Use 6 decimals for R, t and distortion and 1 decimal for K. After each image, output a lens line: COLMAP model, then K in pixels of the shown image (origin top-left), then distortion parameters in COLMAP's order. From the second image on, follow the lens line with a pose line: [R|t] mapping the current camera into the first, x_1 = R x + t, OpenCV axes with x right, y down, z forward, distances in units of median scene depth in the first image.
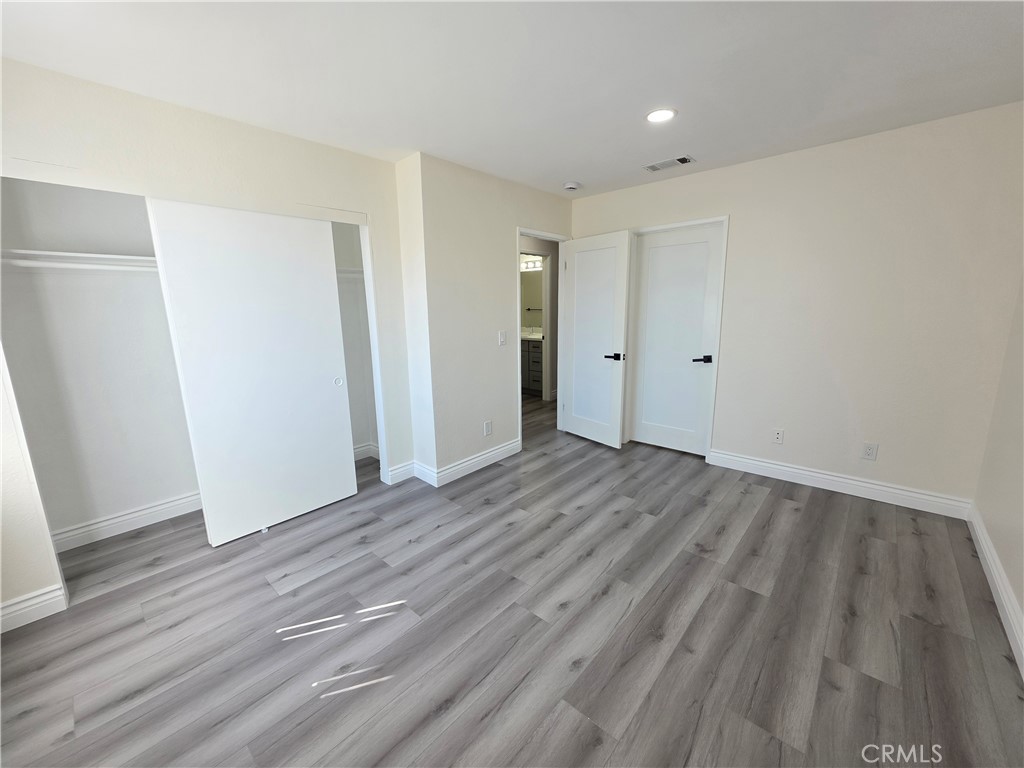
lens RADIAL K [[414.0, 0, 512.7], [0, 414.0, 386.8], [0, 0, 1]] dist [0.000355, 0.000064]
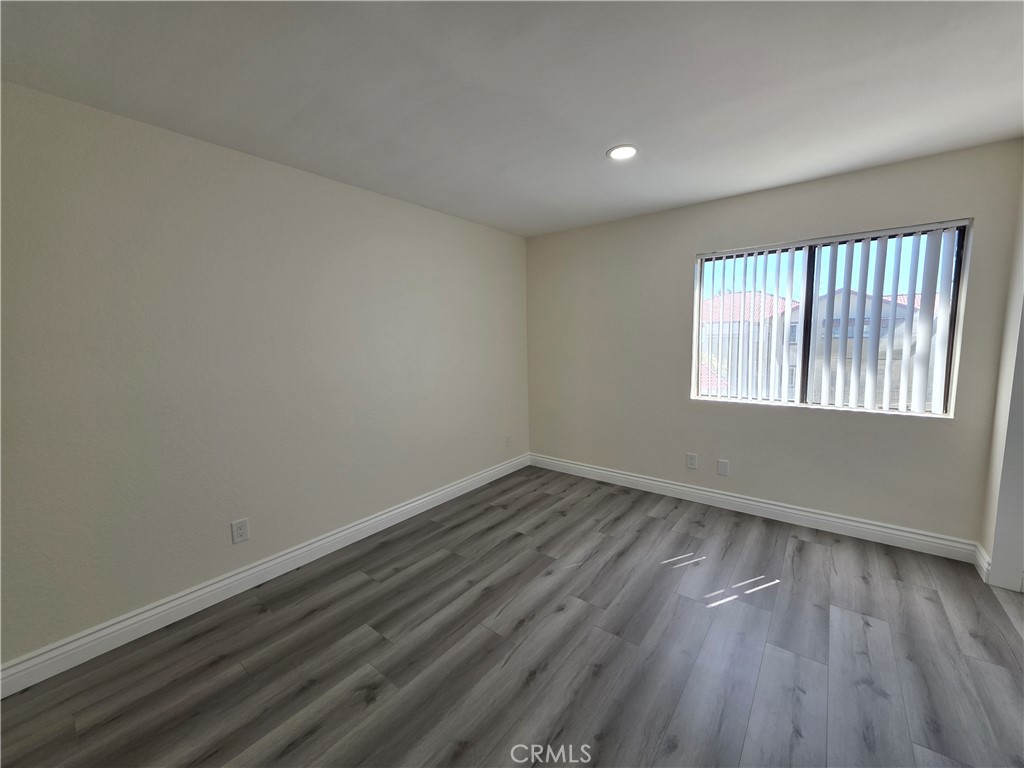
lens RADIAL K [[414.0, 0, 512.3], [0, 414.0, 382.1], [0, 0, 1]] dist [0.000355, 0.000064]
pose [[-0.997371, 0.042692, -0.058558, 0.289547], [0.022944, 0.952509, 0.303646, -0.384775], [0.068740, 0.301504, -0.950984, 1.856127]]
